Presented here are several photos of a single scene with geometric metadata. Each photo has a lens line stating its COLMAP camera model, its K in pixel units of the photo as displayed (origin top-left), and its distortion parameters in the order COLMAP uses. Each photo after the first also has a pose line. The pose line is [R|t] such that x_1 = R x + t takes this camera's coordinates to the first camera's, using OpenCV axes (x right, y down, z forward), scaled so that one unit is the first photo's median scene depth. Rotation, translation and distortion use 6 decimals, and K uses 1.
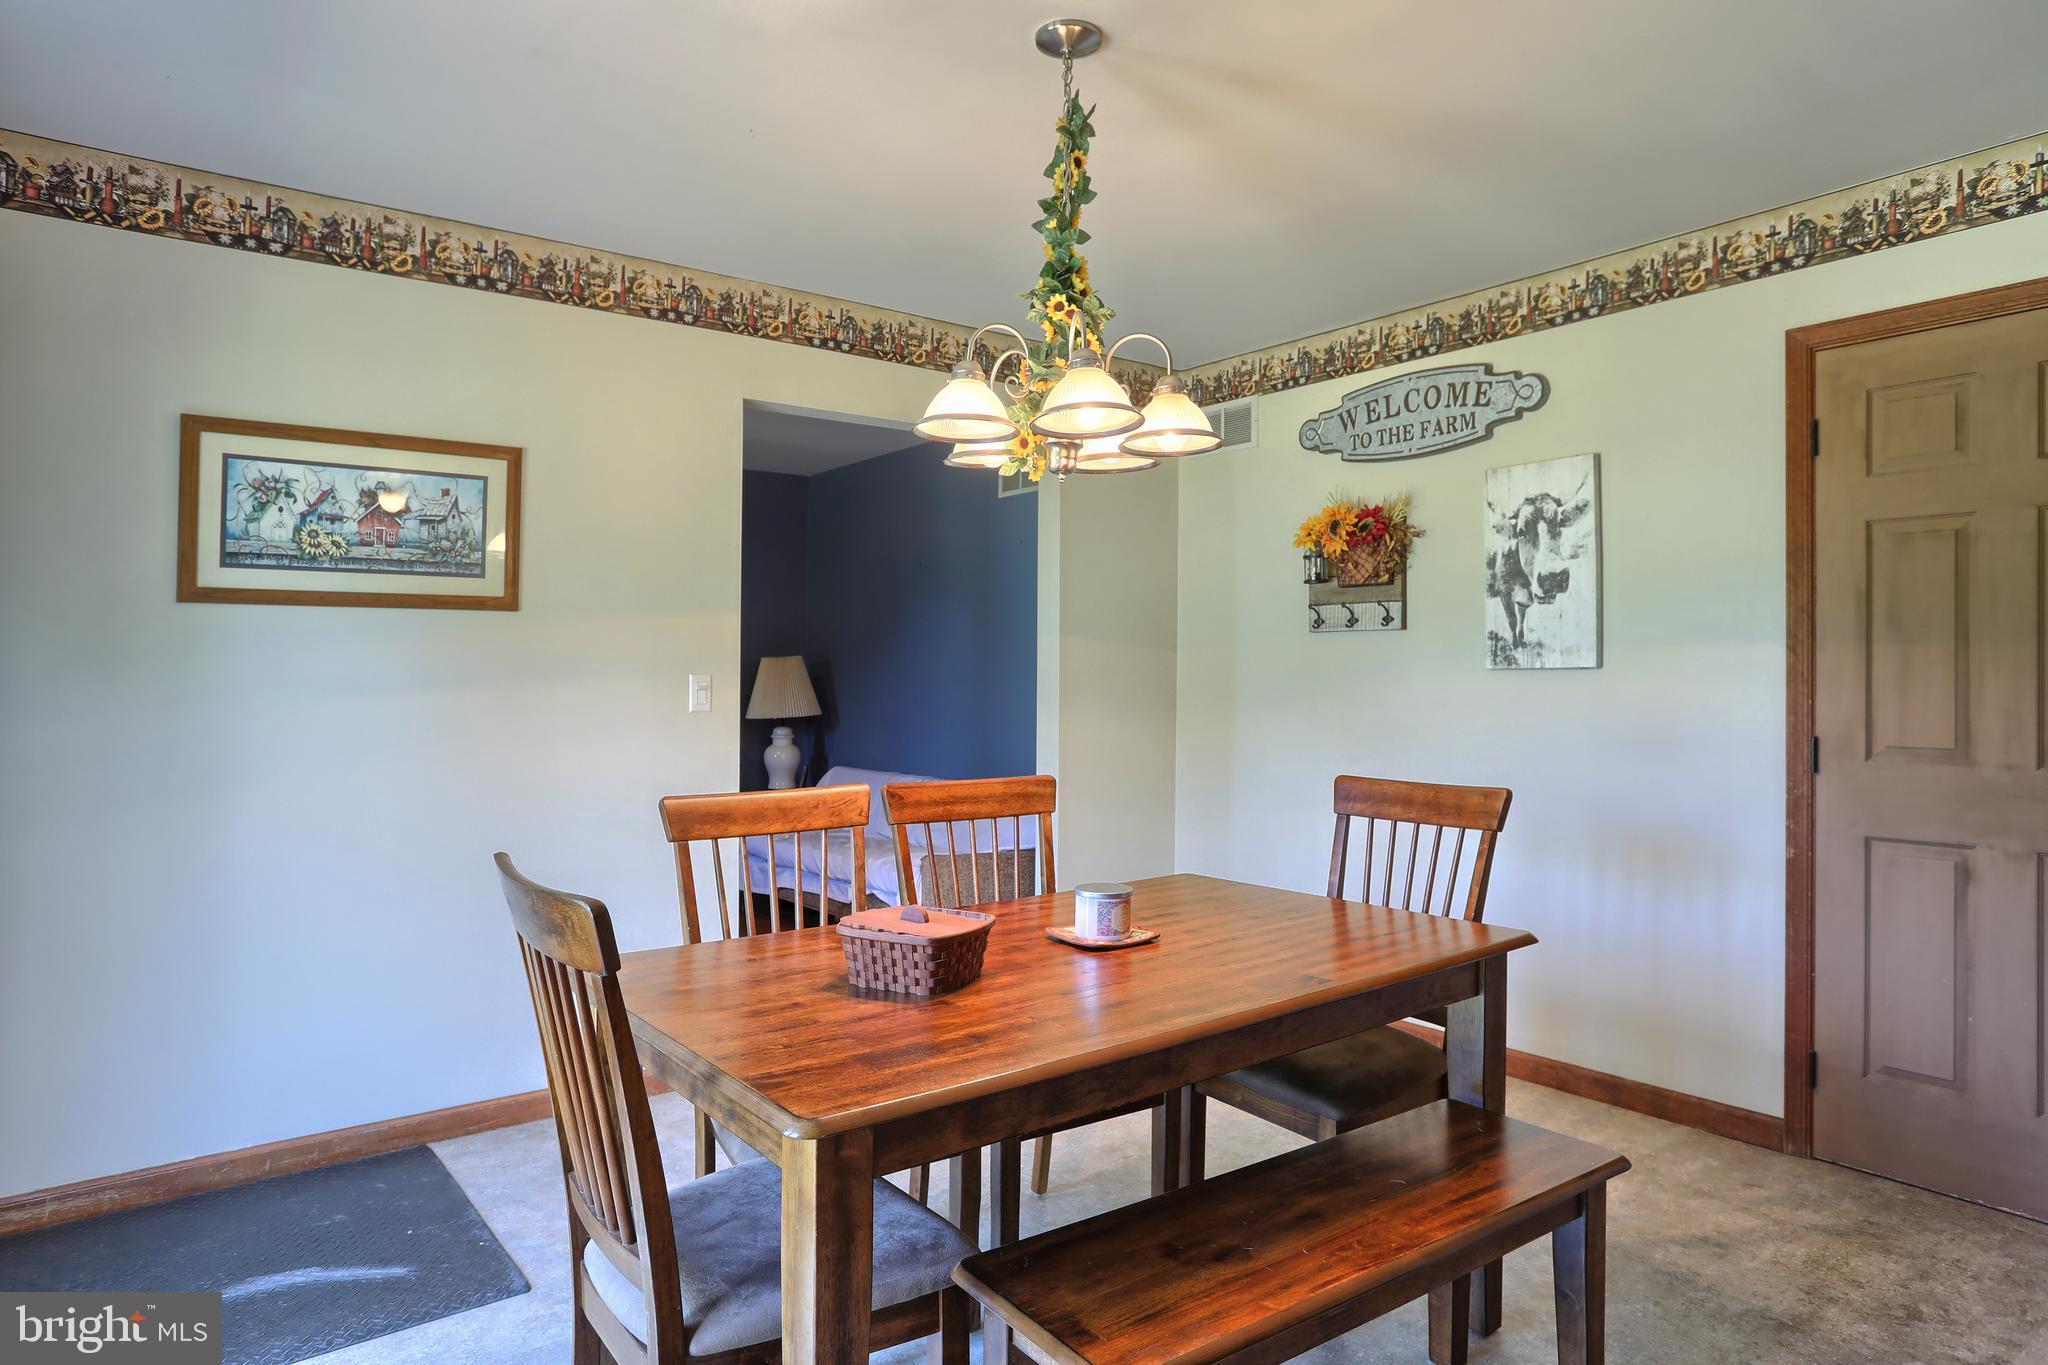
lens RADIAL K [[1176.2, 0, 1002.8], [0, 1176.2, 660.9], [0, 0, 1]] dist [-0.048748, 0.024155]
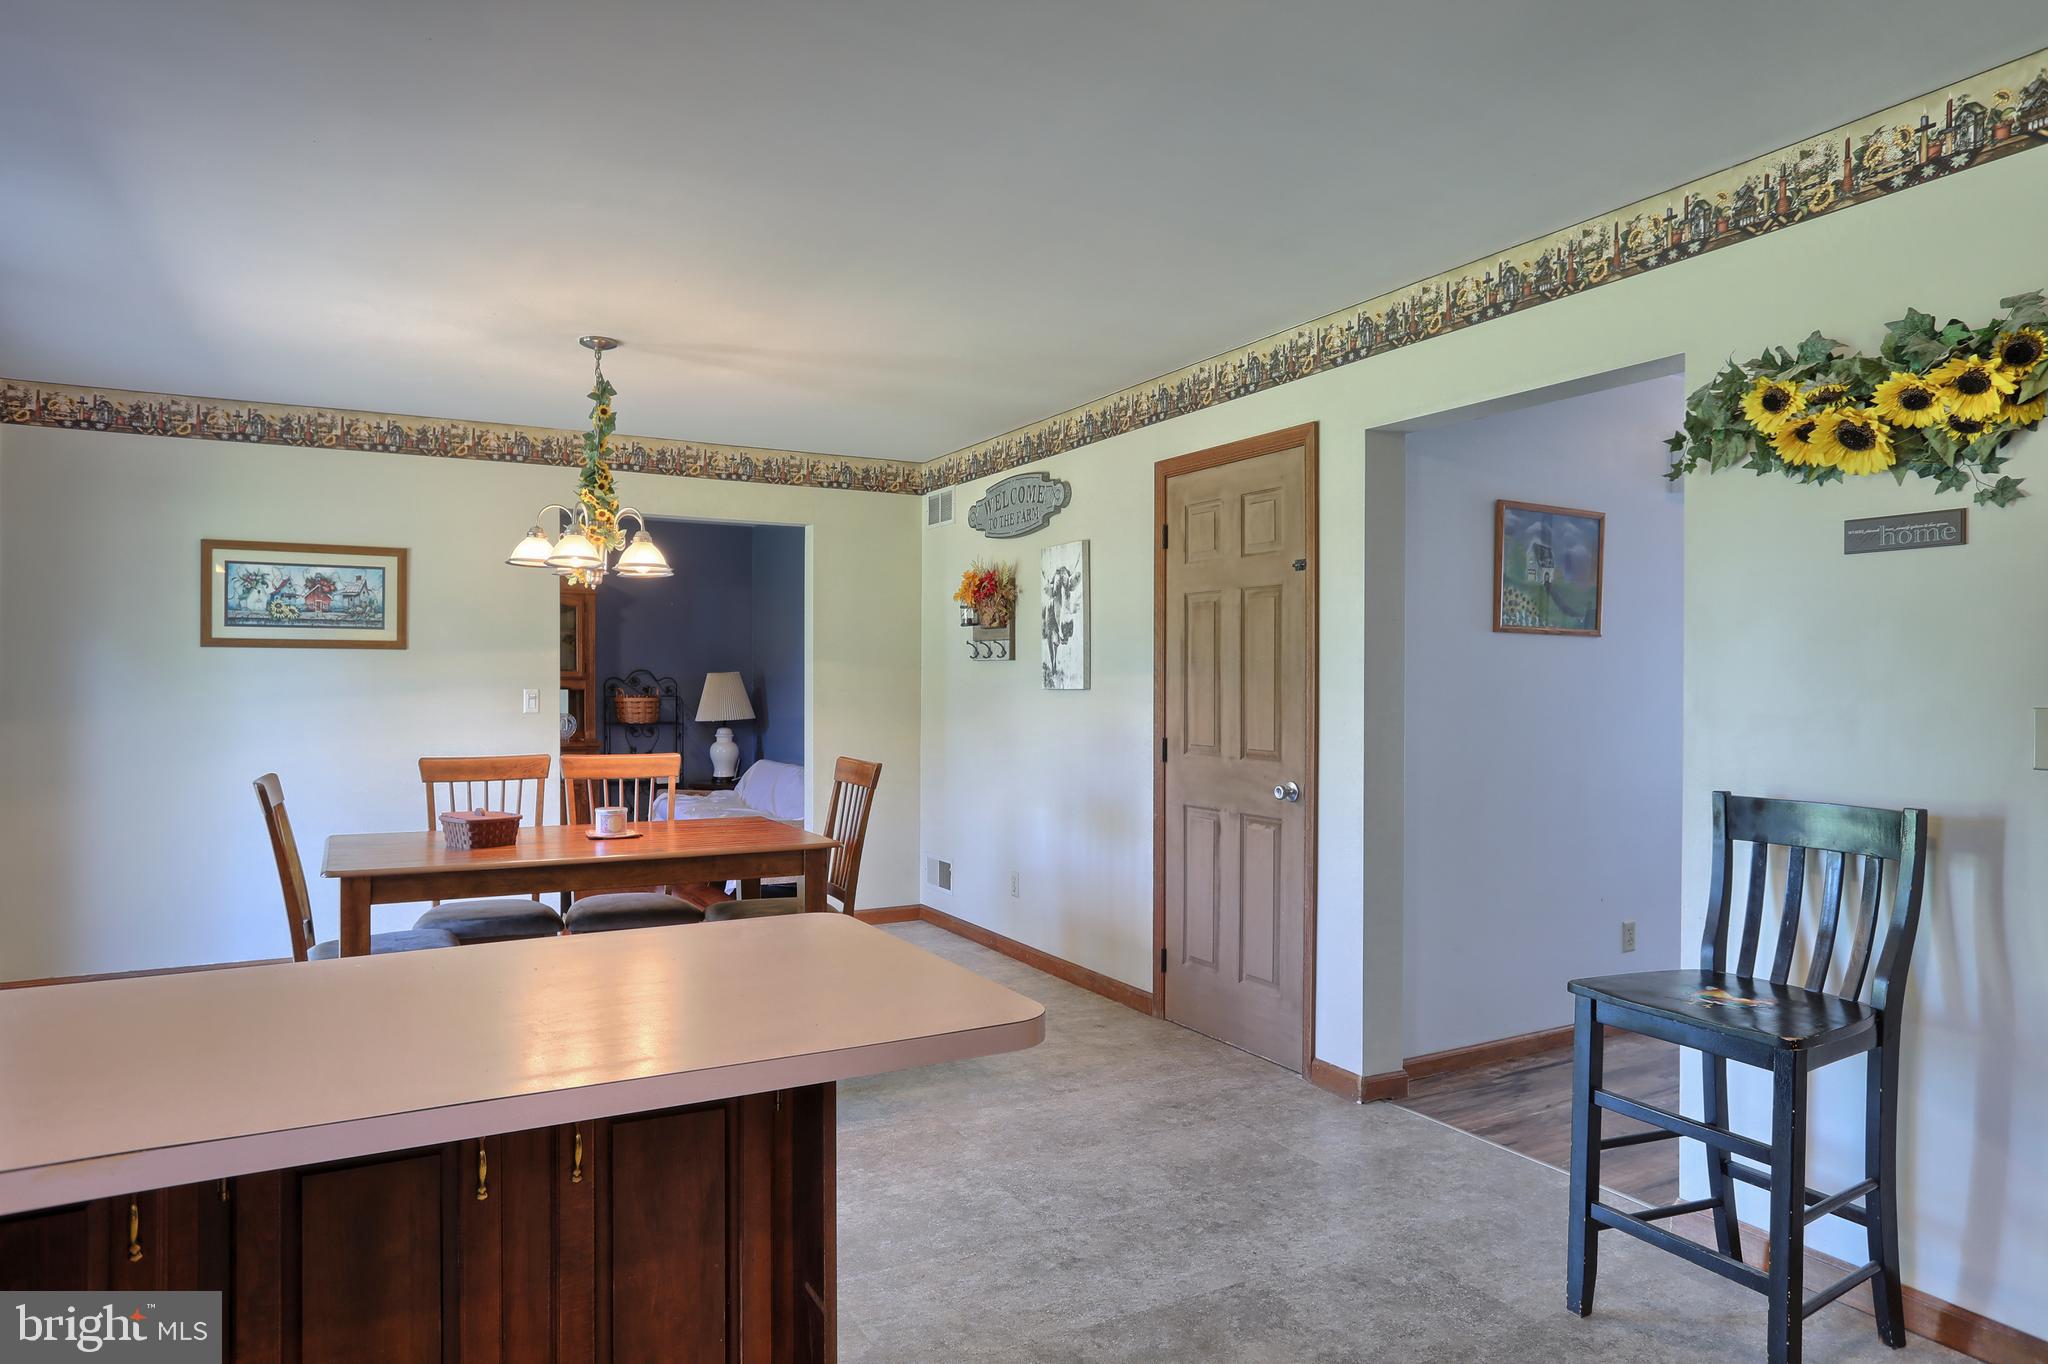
lens RADIAL K [[1239.8, 0, 987.7], [0, 1239.8, 691.3], [0, 0, 1]] dist [-0.031388, 0.023382]
pose [[0.985733, 0.007604, -0.168144, 0.722040], [-0.004417, 0.999804, 0.019319, -0.022948], [0.168258, -0.018301, 0.985573, -0.594610]]
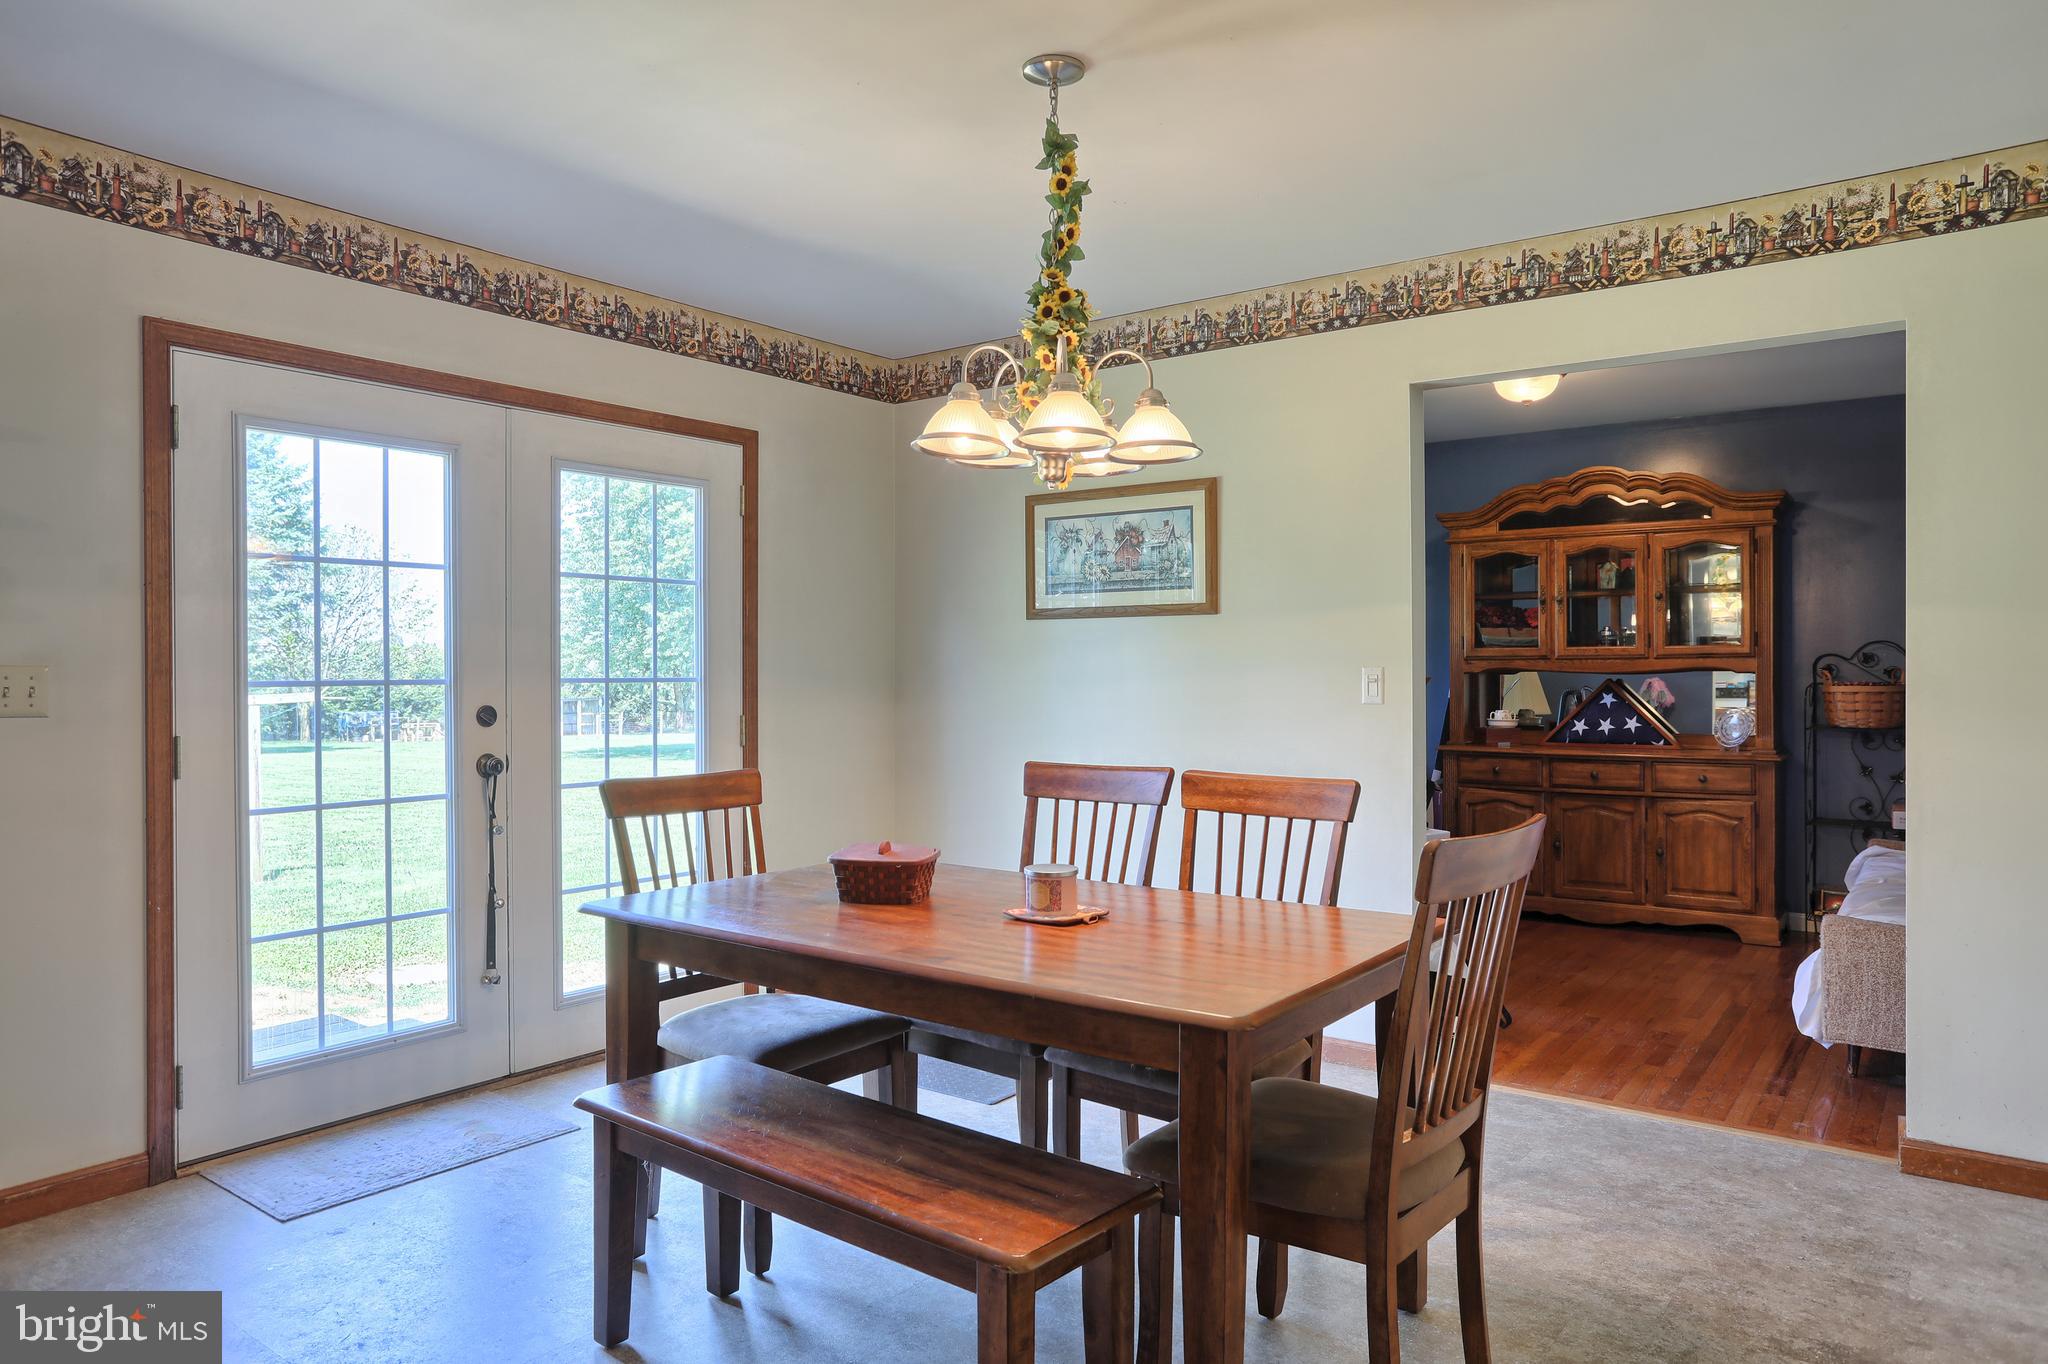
lens RADIAL K [[1304.6, 0, 1025.8], [0, 1304.6, 684.4], [0, 0, 1]] dist [-0.035633, 0.037604]
pose [[0.283855, 0.014120, -0.958763, 0.878052], [0.010596, 0.999784, 0.017861, 0.003712], [0.958809, -0.015229, 0.283644, 0.467527]]
